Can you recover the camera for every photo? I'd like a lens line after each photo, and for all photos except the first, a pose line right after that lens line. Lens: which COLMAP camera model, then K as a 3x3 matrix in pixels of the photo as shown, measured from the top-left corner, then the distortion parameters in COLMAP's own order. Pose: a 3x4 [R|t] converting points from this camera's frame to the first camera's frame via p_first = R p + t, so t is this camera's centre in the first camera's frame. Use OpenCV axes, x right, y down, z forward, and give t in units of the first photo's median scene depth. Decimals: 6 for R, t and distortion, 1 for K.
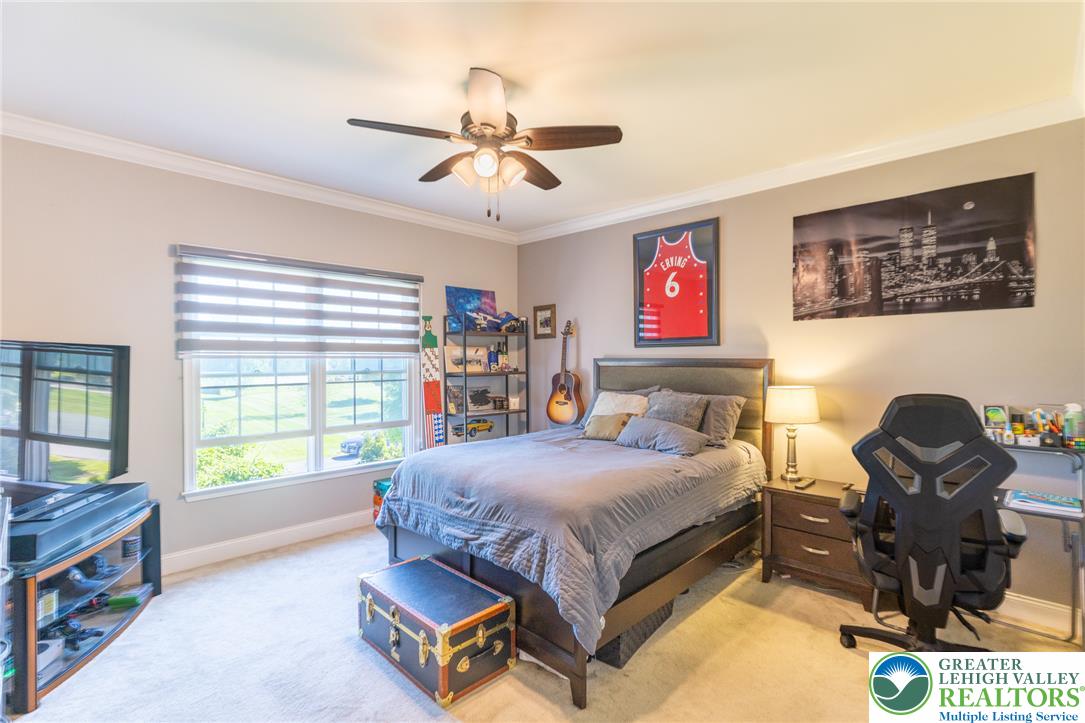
lens RADIAL K [[498.8, 0, 542.5], [0, 498.8, 361.5], [0, 0, 1]] dist [-0.000830, 0.000069]
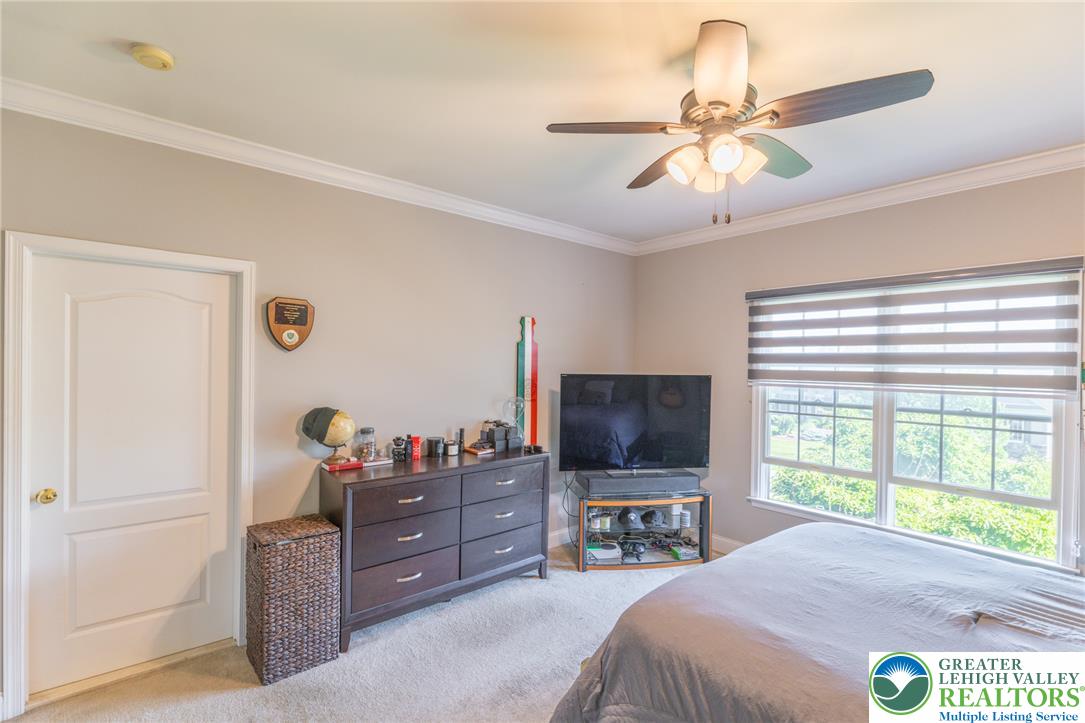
lens RADIAL K [[498.8, 0, 542.5], [0, 498.8, 361.5], [0, 0, 1]] dist [-0.000830, 0.000069]
pose [[-0.078223, -0.009429, -0.996891, 0.512040], [-0.027339, 0.999599, -0.007309, -0.040272], [0.996561, 0.026682, -0.078449, 0.573100]]
